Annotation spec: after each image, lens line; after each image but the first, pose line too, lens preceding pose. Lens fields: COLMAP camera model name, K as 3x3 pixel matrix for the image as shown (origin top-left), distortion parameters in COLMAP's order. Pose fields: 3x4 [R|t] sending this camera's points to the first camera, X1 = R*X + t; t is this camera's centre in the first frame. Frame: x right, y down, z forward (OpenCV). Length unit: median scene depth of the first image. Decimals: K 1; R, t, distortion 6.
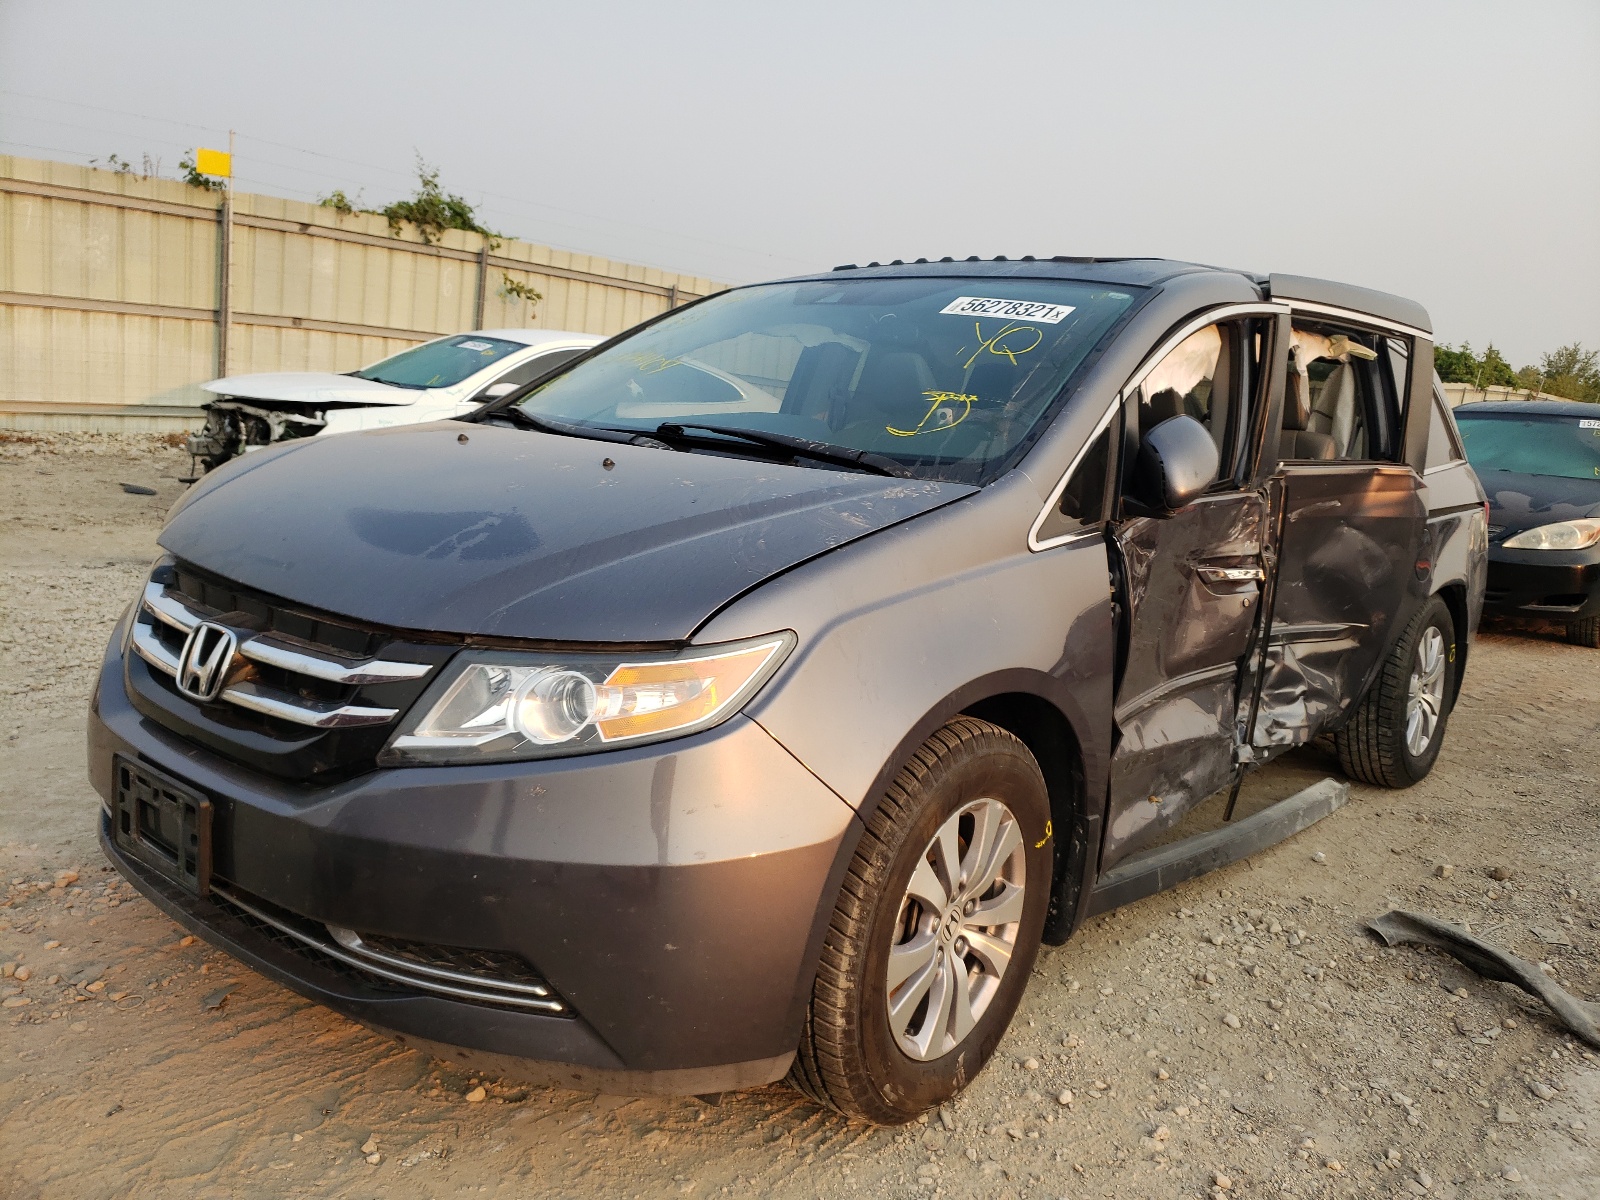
lens RADIAL K [[1224.1, 0, 800.0], [0, 1224.1, 600.0], [0, 0, 1]] dist [-0.001017, 0.002864]
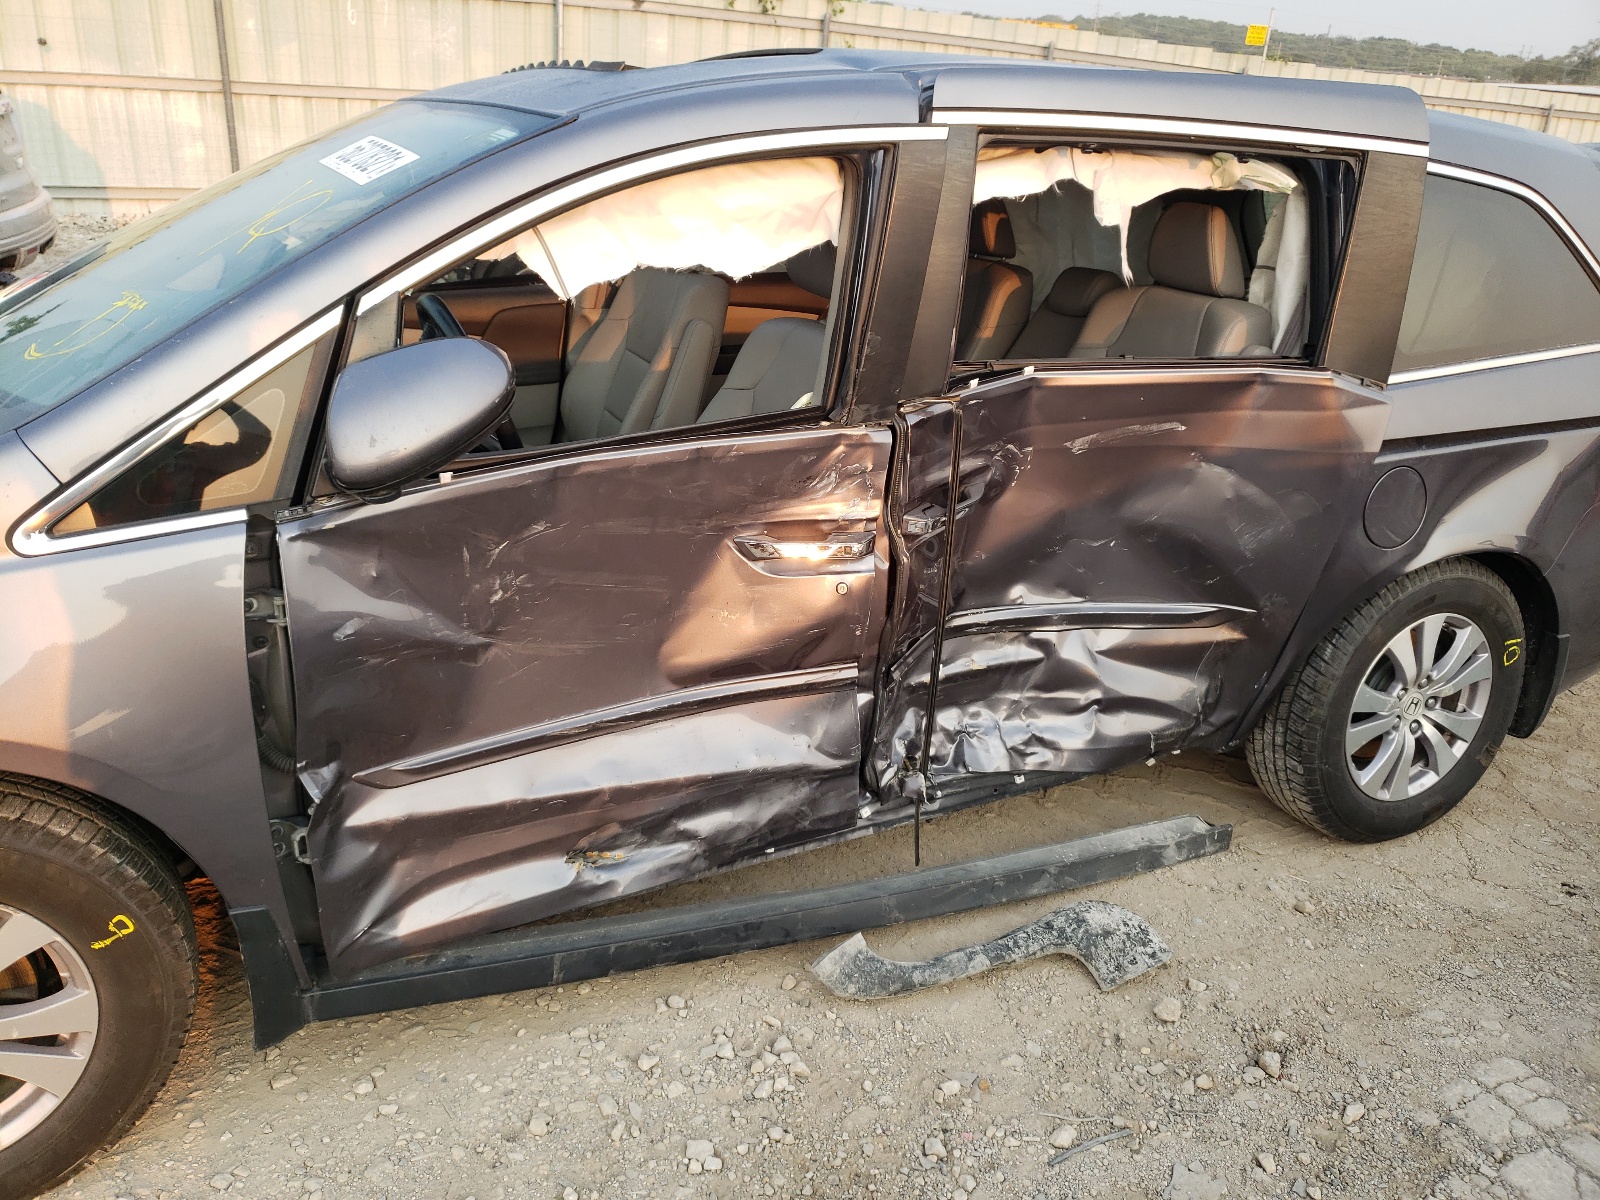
lens RADIAL K [[1204.7, 0, 799.9], [0, 1204.7, 565.8], [0, 0, 1]] dist [-0.003001, -0.002807]
pose [[0.907984, 0.122203, -0.400788, 0.495677], [-0.054730, 0.982920, 0.175707, -0.102021], [0.415414, -0.137604, 0.899164, 0.323410]]
